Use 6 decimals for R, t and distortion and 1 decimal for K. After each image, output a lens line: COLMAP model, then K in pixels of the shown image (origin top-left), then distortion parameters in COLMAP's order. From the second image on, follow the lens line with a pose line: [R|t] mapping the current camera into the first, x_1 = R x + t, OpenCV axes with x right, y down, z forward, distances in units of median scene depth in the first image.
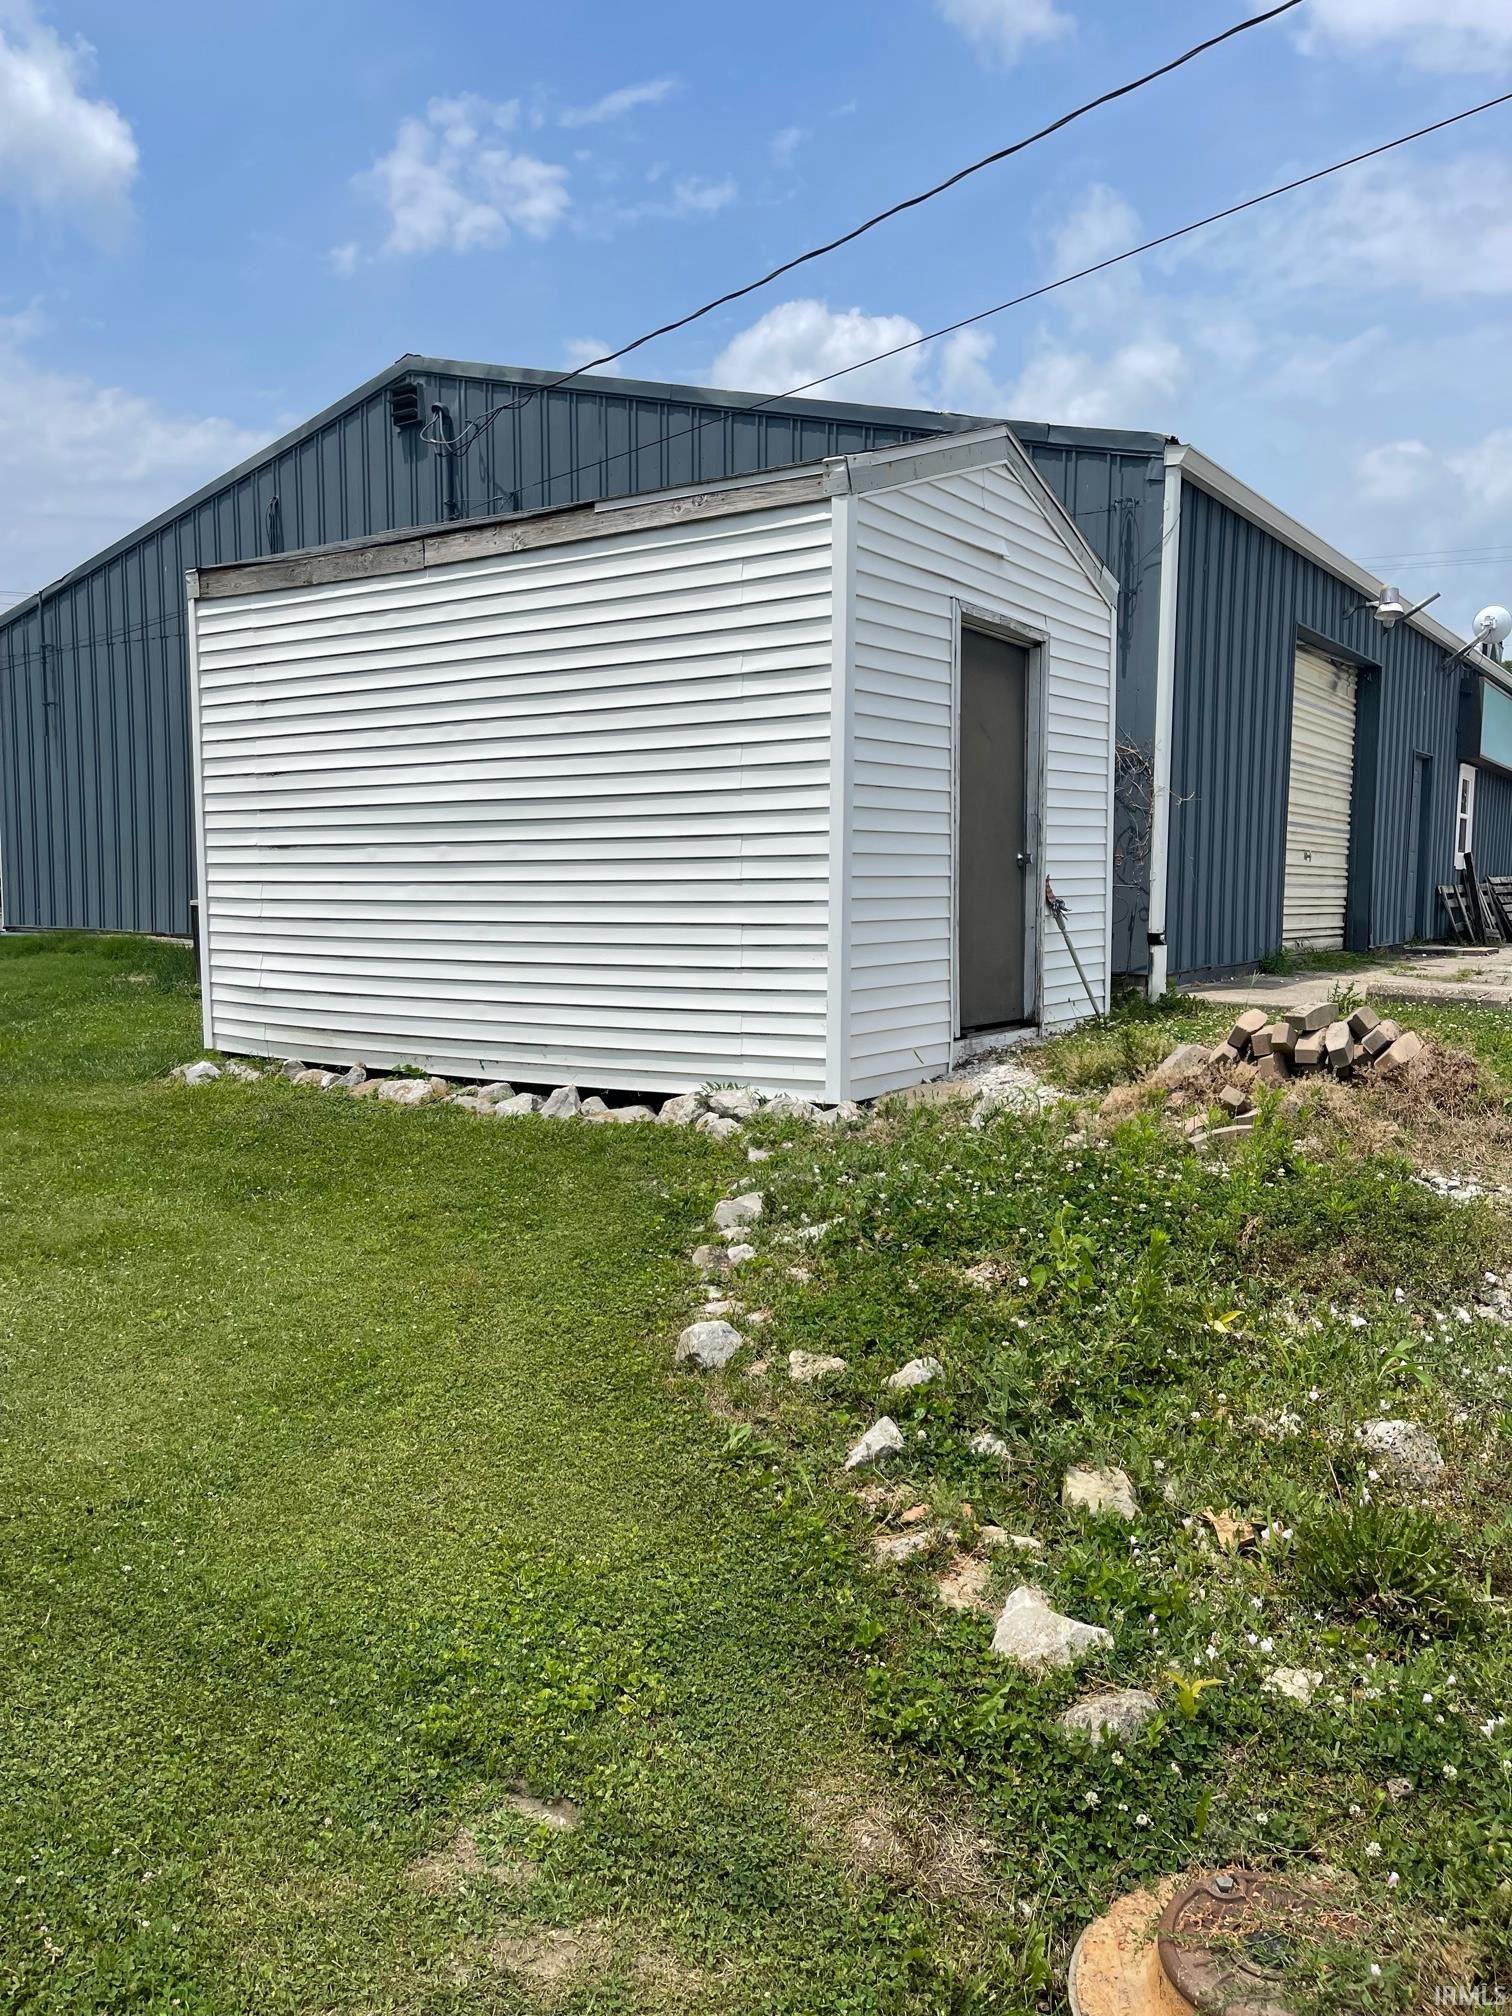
lens RADIAL K [[1520.9, 0, 753.6], [0, 1520.9, 1003.1], [0, 0, 1]] dist [0.036459, -0.007357]
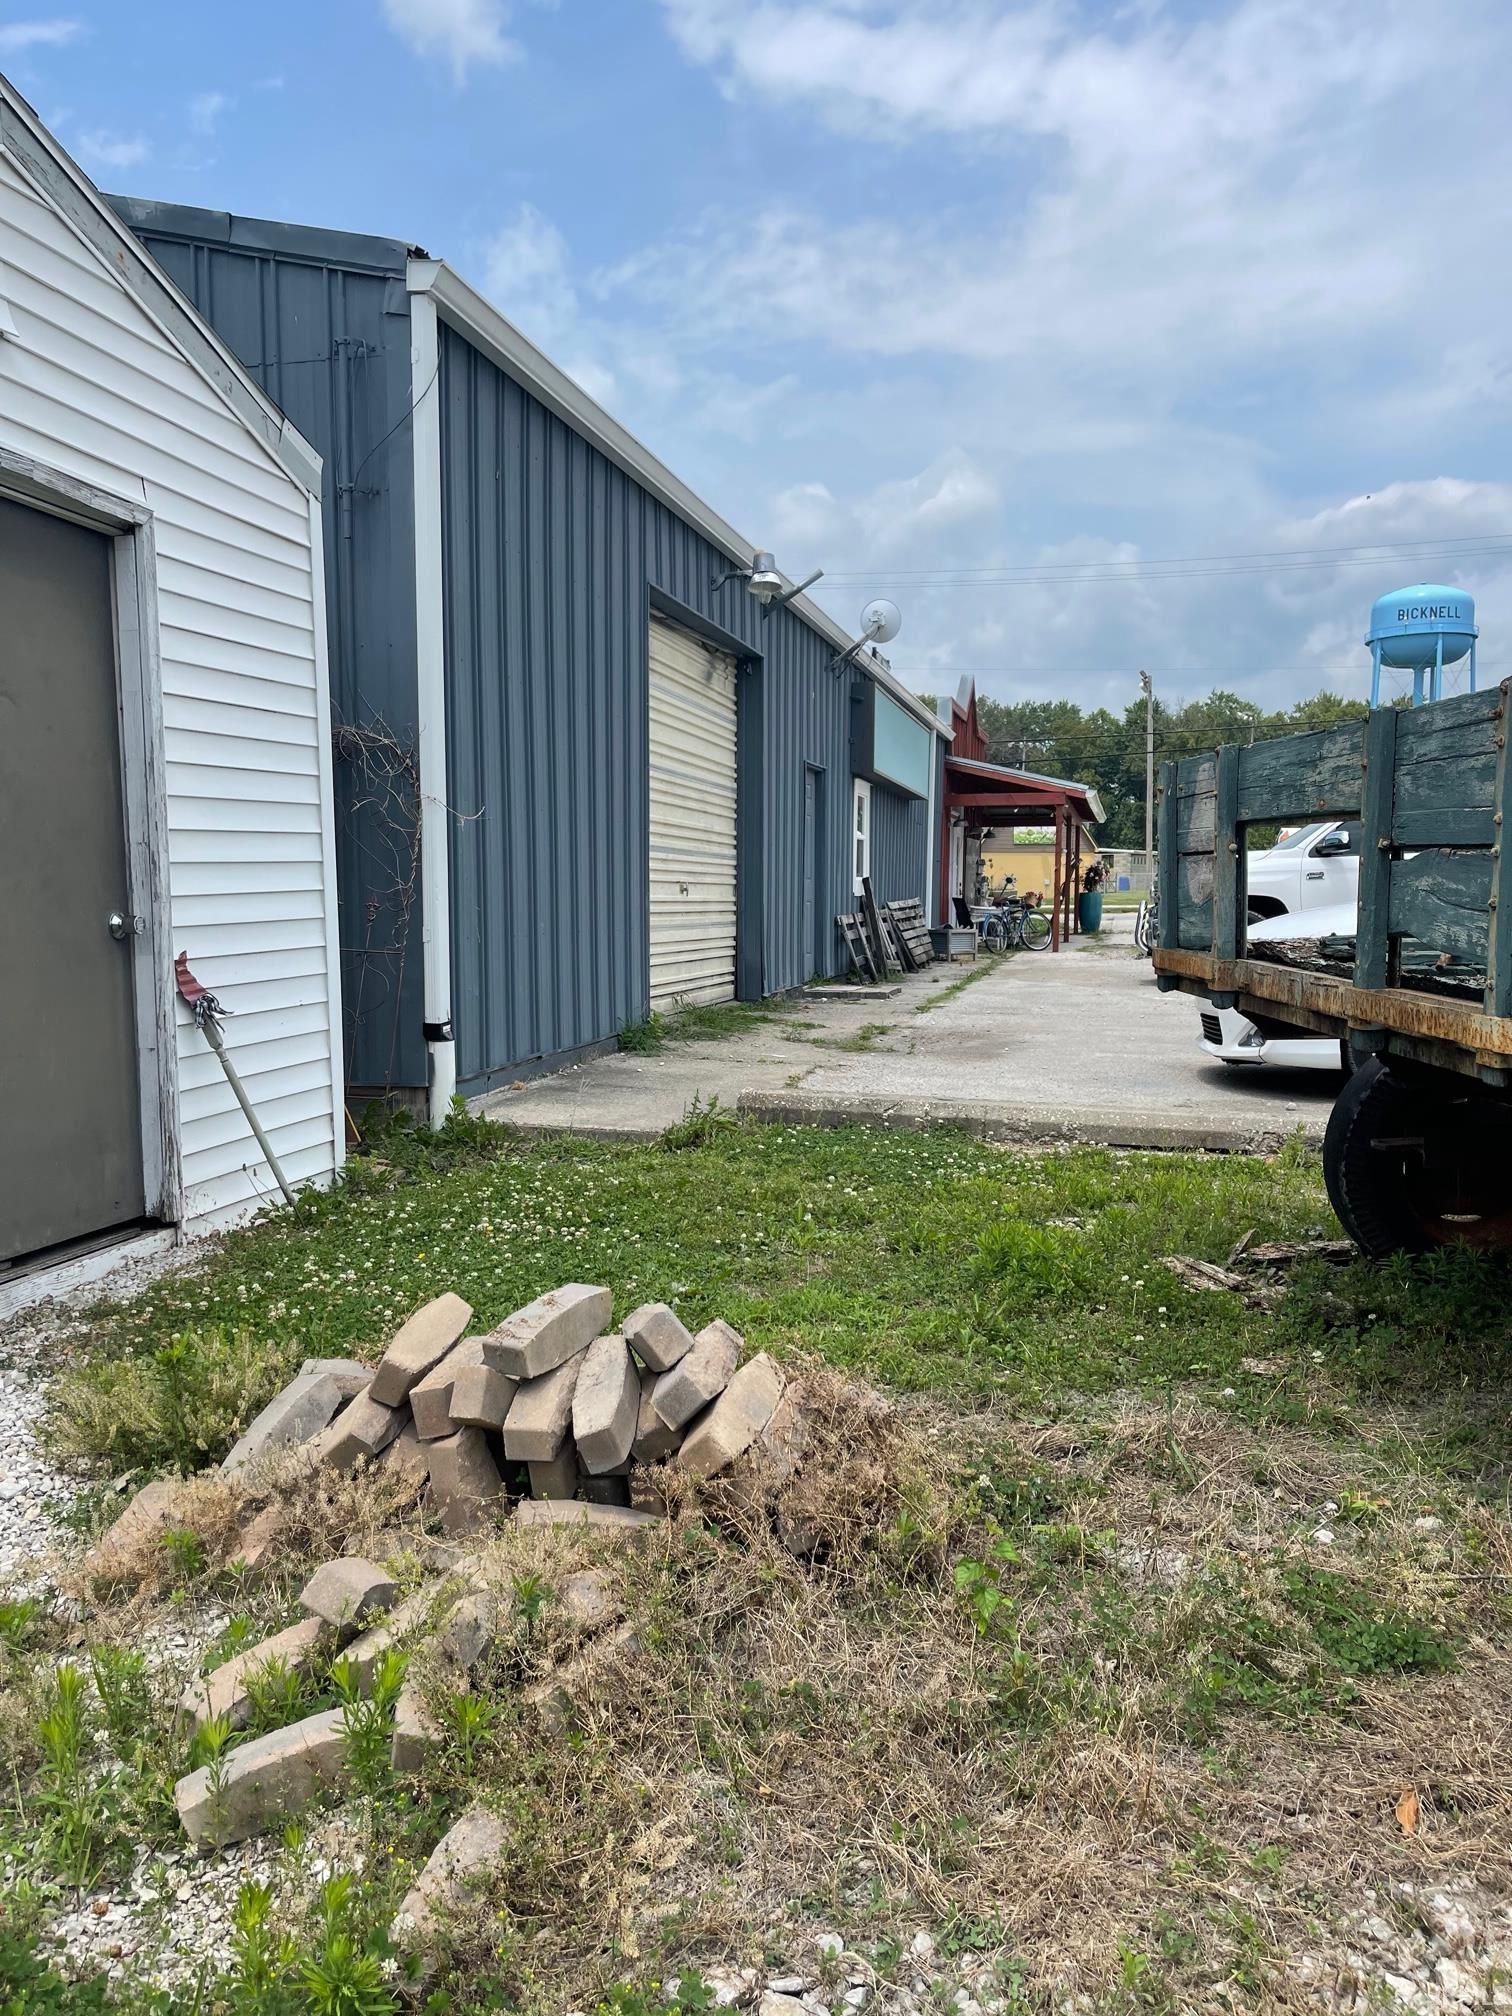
lens RADIAL K [[1520.9, 0, 755.9], [0, 1520.9, 1007.6], [0, 0, 1]] dist [0.036459, -0.007357]
pose [[0.935378, -0.035281, 0.351885, 0.153276], [0.036663, 0.999324, 0.002737, -0.046259], [-0.351744, 0.010341, 0.936039, 0.324133]]
